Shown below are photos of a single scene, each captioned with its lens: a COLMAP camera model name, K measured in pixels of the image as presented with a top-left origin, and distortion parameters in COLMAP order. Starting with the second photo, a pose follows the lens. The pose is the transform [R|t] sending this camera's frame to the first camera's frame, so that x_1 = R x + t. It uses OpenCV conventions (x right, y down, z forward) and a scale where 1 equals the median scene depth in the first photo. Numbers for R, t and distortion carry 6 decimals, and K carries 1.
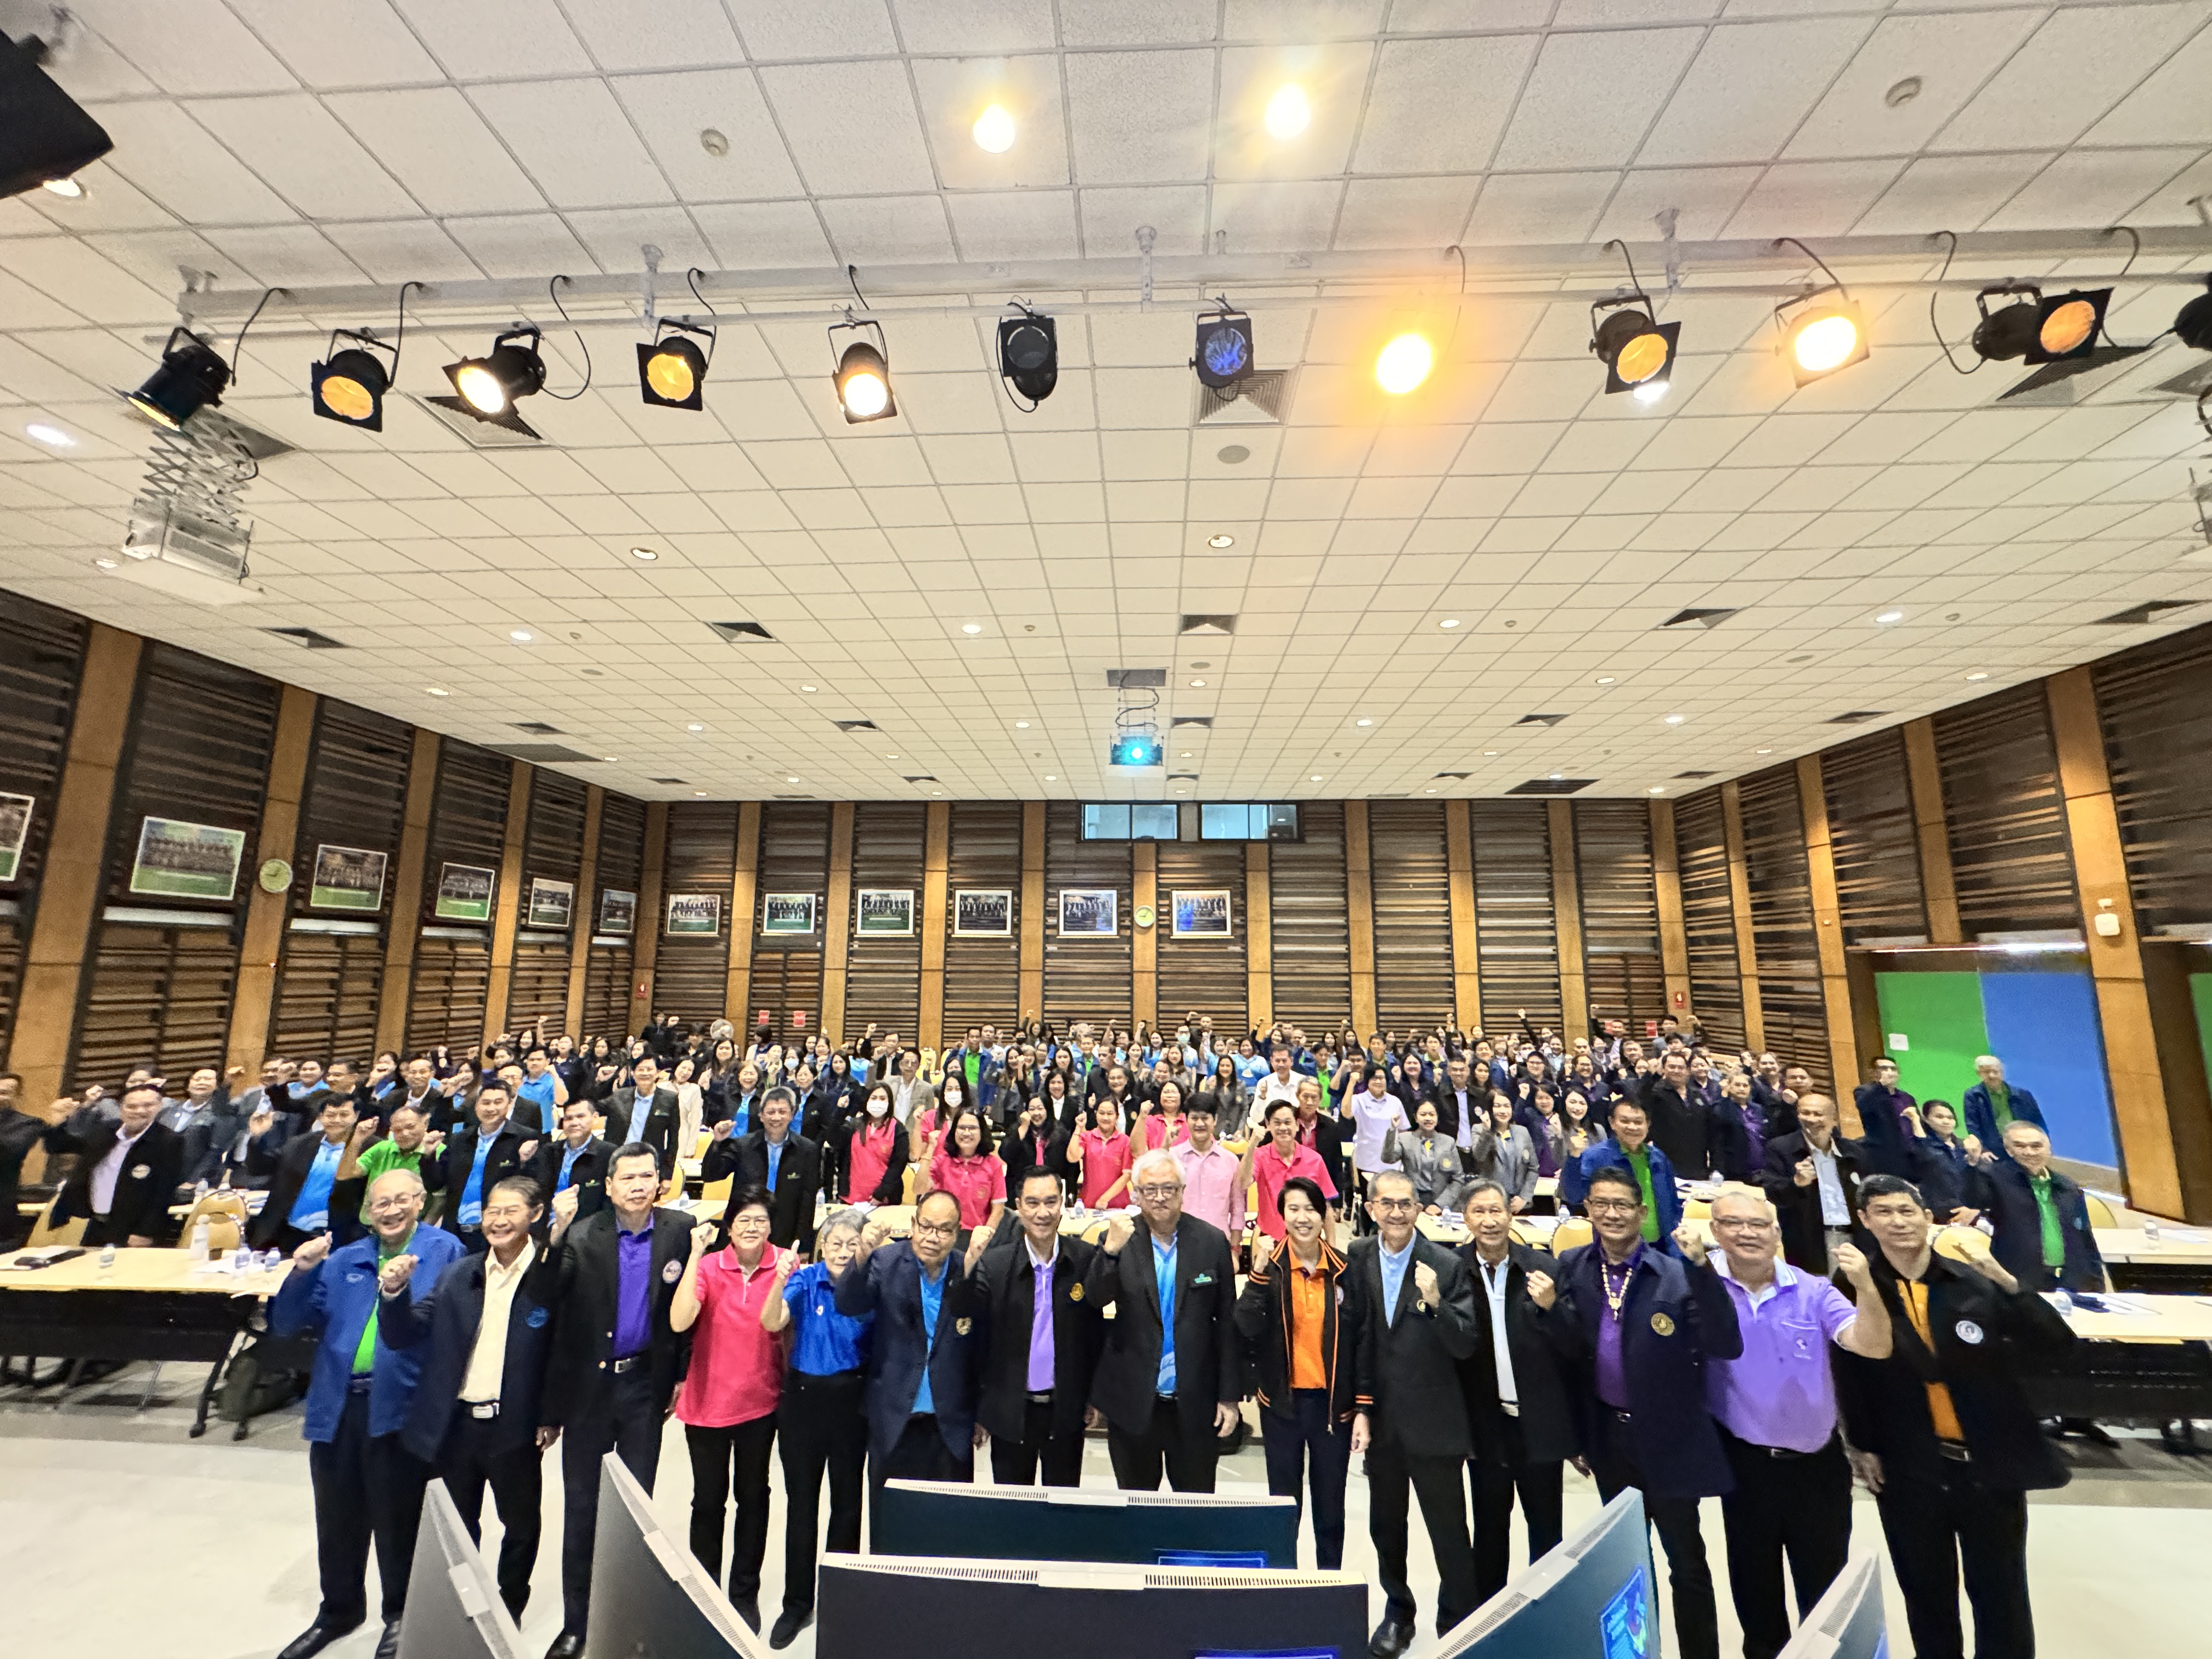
lens RADIAL K [[887.7, 0, 1109.0], [0, 887.7, 834.7], [0, 0, 1]] dist [-0.023649, -0.000484]
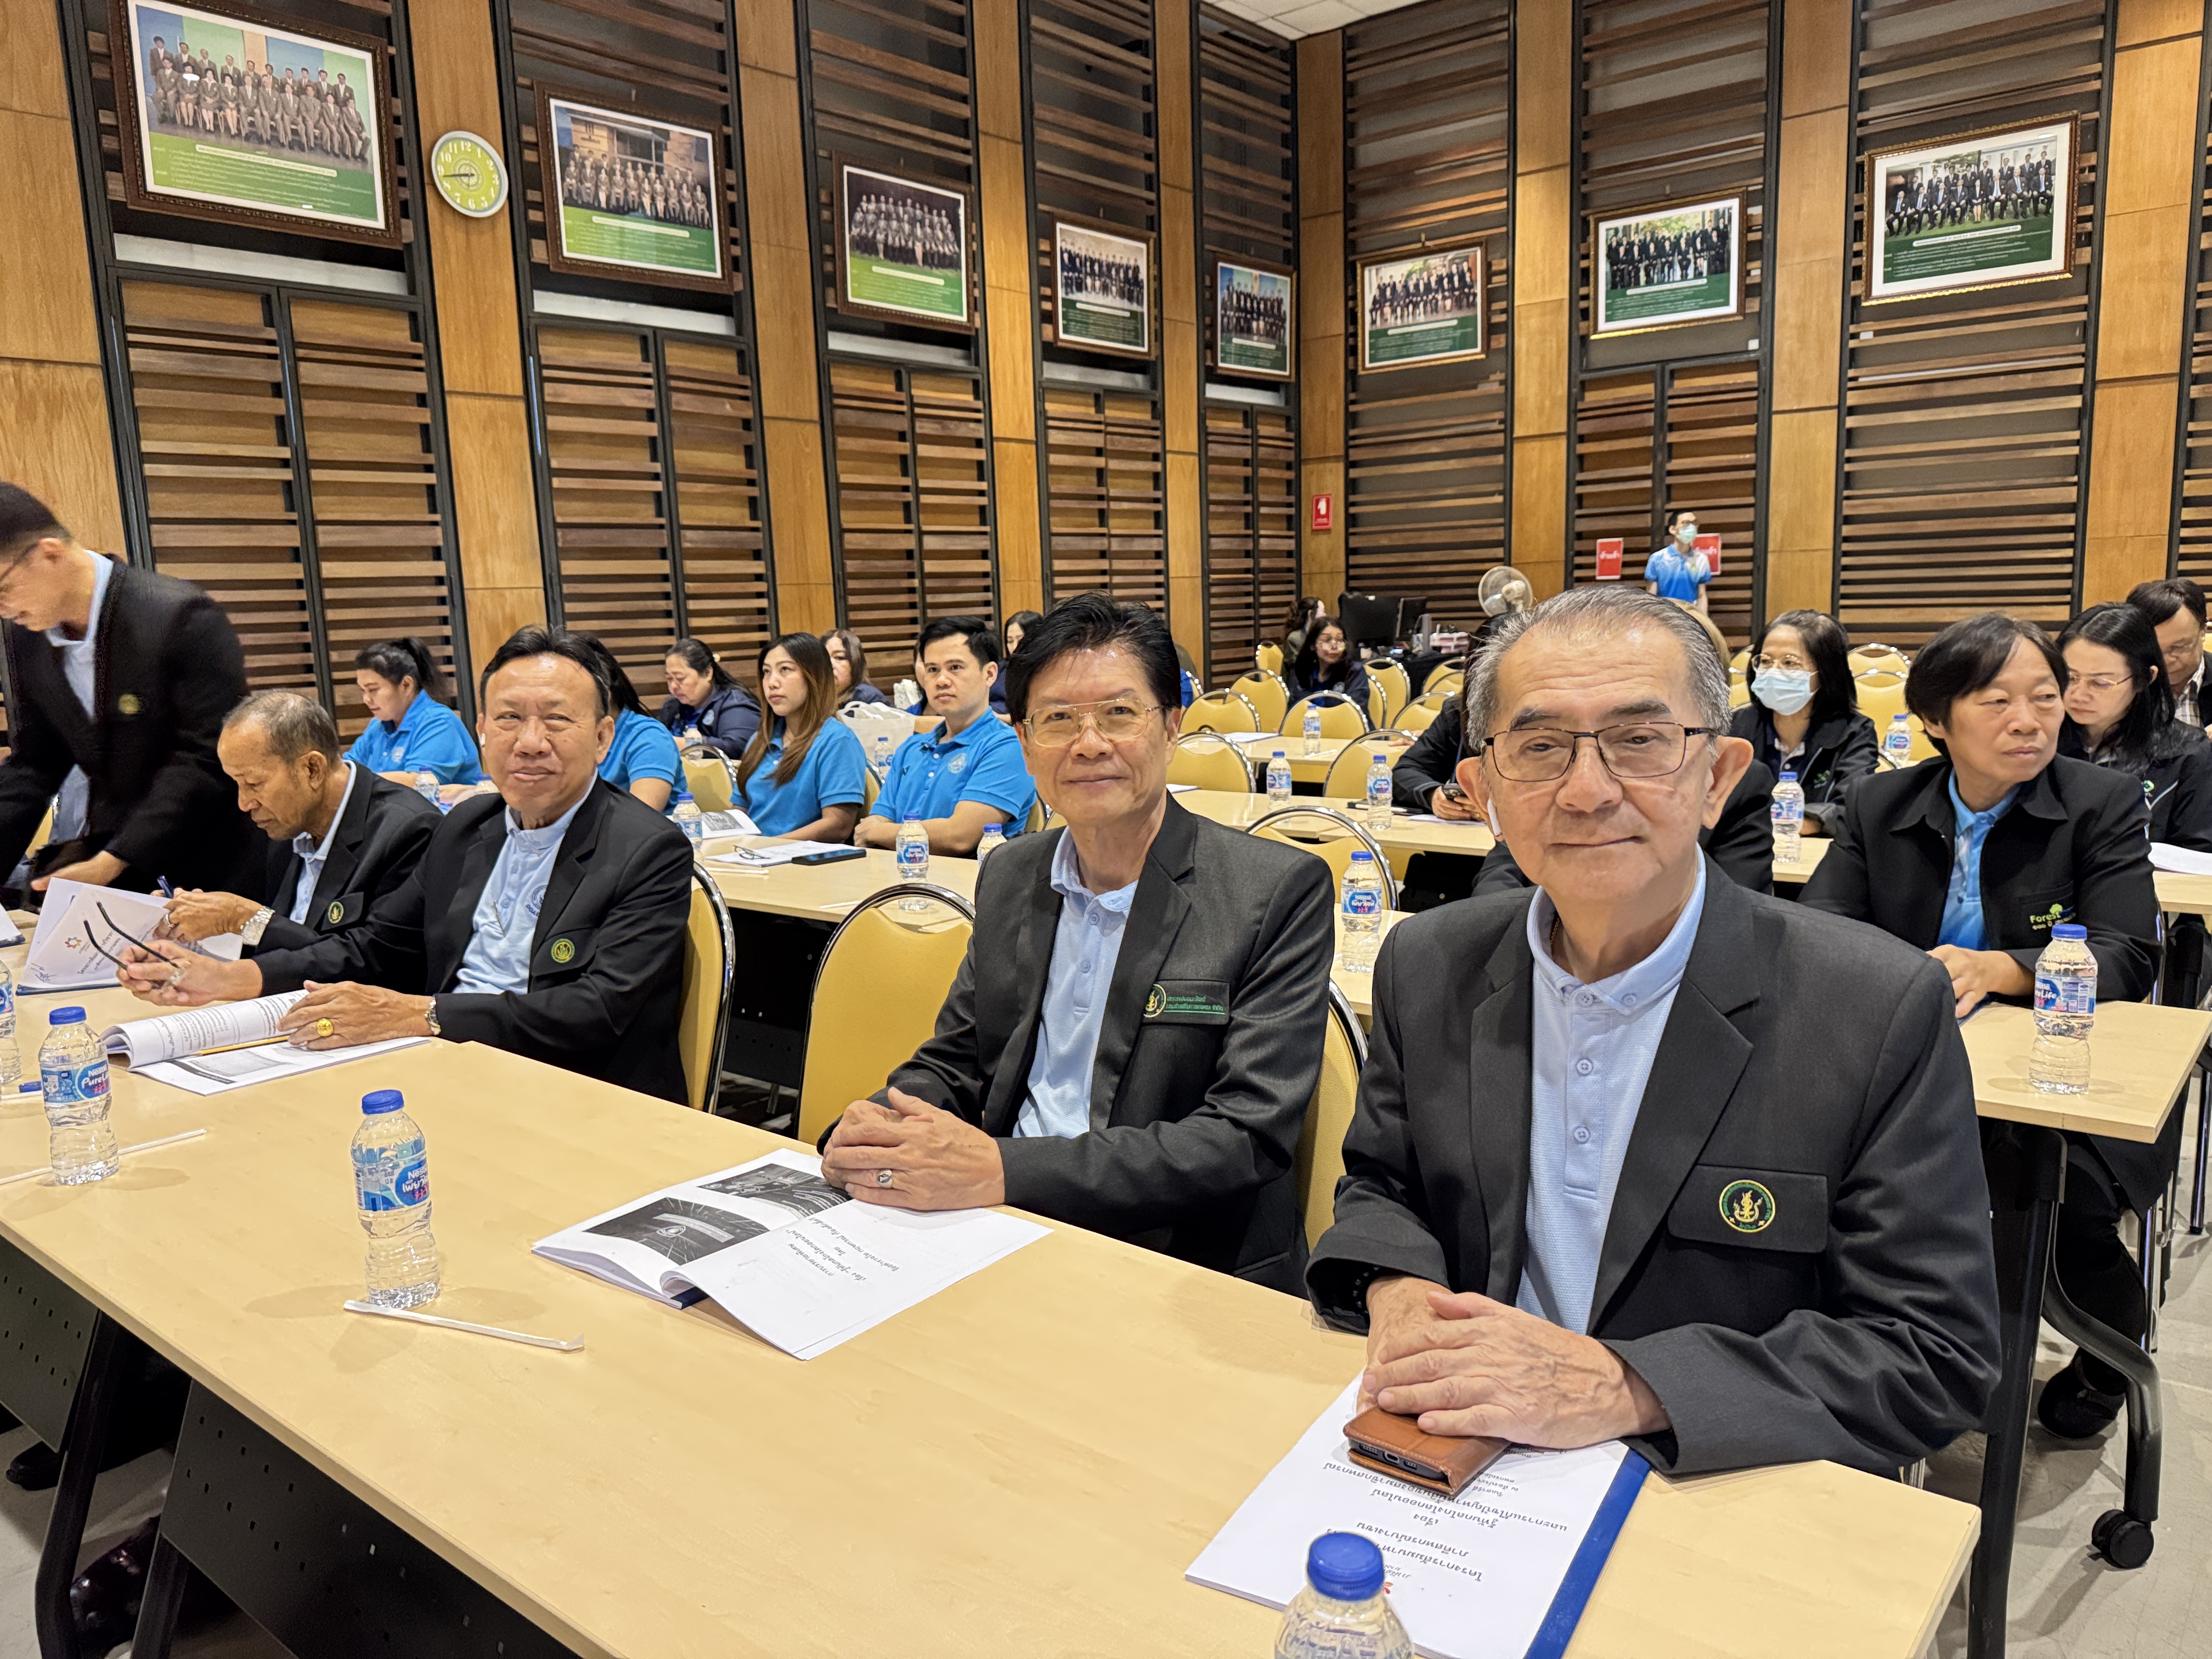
lens RADIAL K [[1573.0, 0, 1107.7], [0, 1573.0, 836.4], [0, 0, 1]] dist [-0.035770, -0.001029]
pose [[0.800293, 0.063509, -0.596236, -0.154854], [0.117784, 0.958350, 0.260176, 0.123048], [0.587927, -0.278444, 0.759481, 0.329038]]
